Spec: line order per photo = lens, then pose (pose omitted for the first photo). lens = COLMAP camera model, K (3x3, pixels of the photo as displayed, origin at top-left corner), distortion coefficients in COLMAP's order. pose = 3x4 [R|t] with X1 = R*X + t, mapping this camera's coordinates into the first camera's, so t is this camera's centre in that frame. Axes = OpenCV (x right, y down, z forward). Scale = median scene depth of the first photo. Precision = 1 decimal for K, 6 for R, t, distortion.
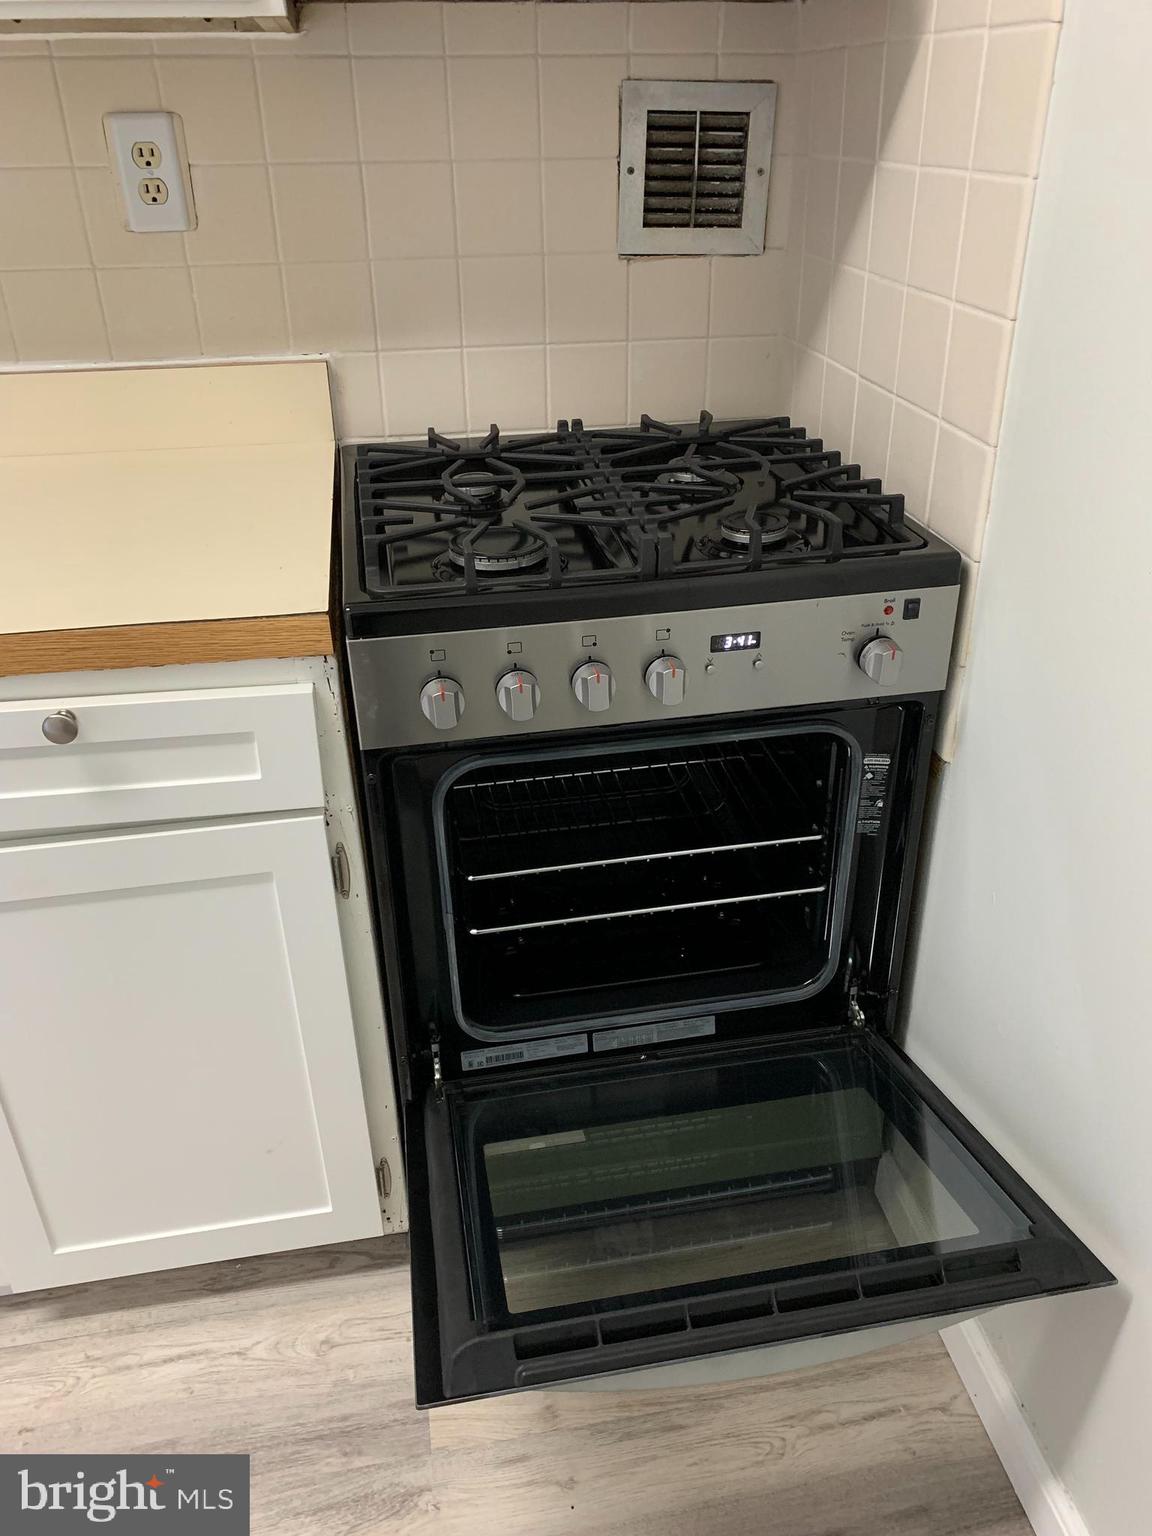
lens RADIAL K [[1164.5, 0, 577.1], [0, 1164.5, 768.1], [0, 0, 1]] dist [0.035098, -0.035774]
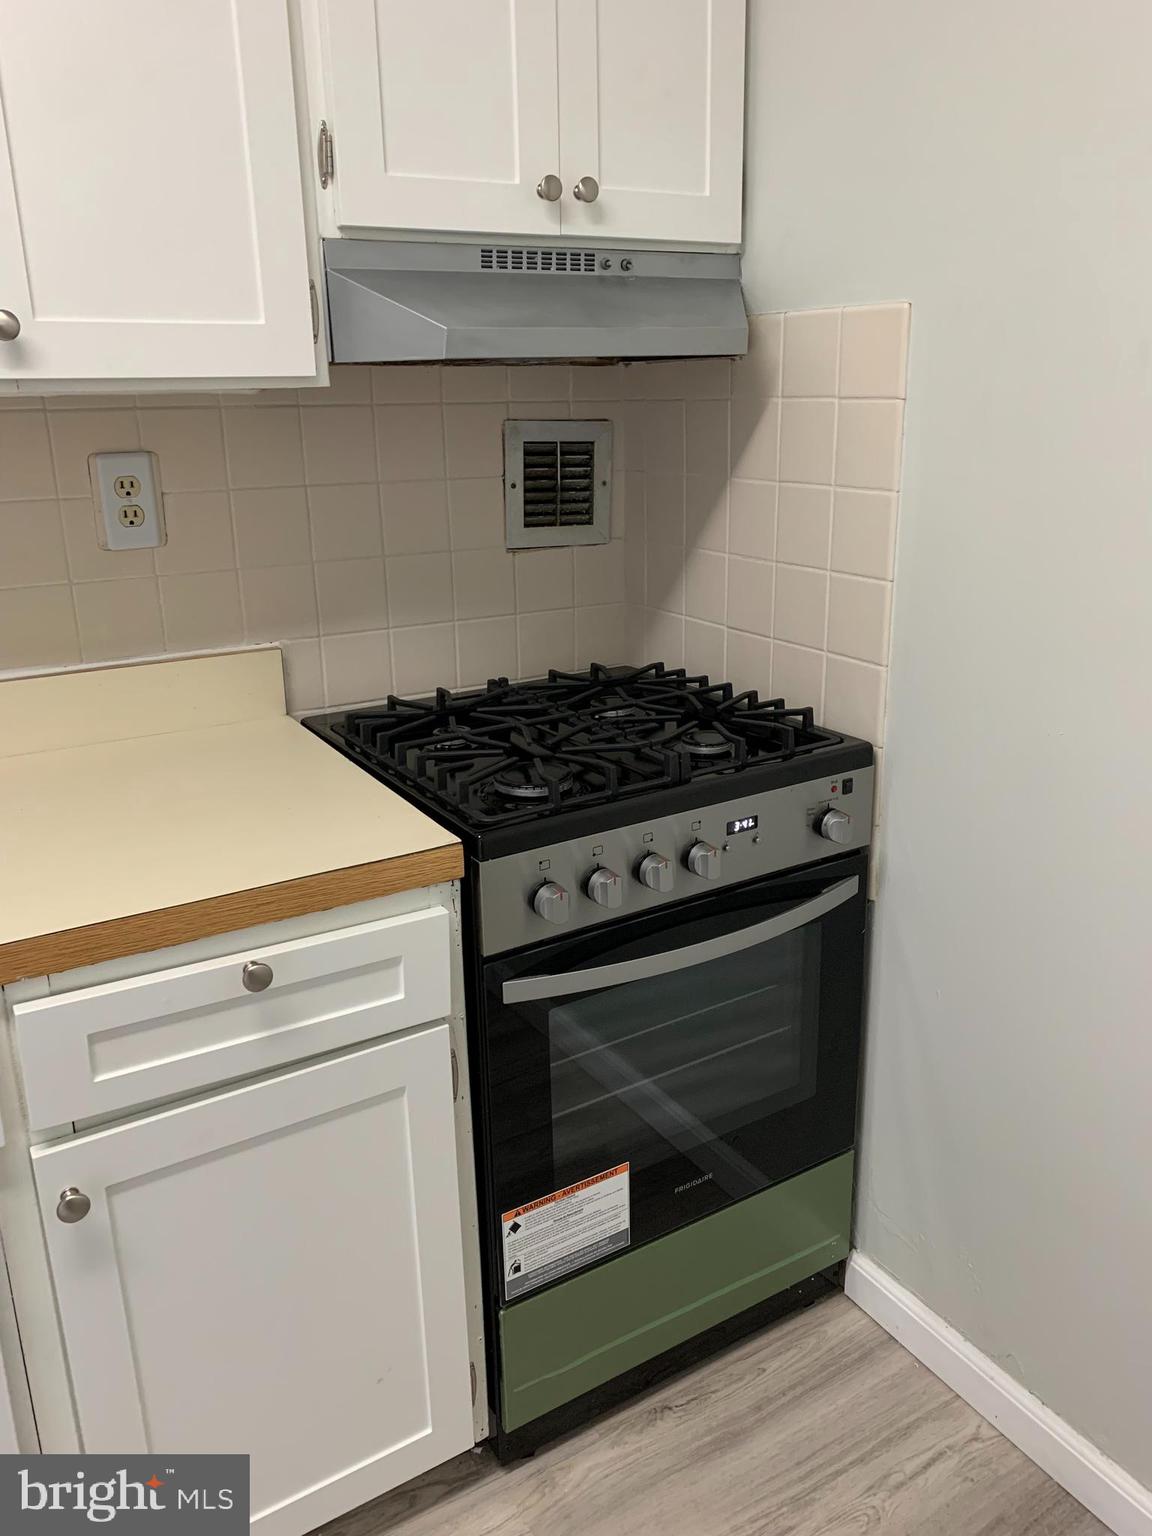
lens RADIAL K [[1164.5, 0, 586.5], [0, 1164.5, 779.5], [0, 0, 1]] dist [0.035098, -0.035774]
pose [[0.929261, -0.117392, 0.350277, -0.395062], [0.184773, 0.968742, -0.165524, 0.019782], [-0.319896, 0.218536, 0.921905, -0.122834]]
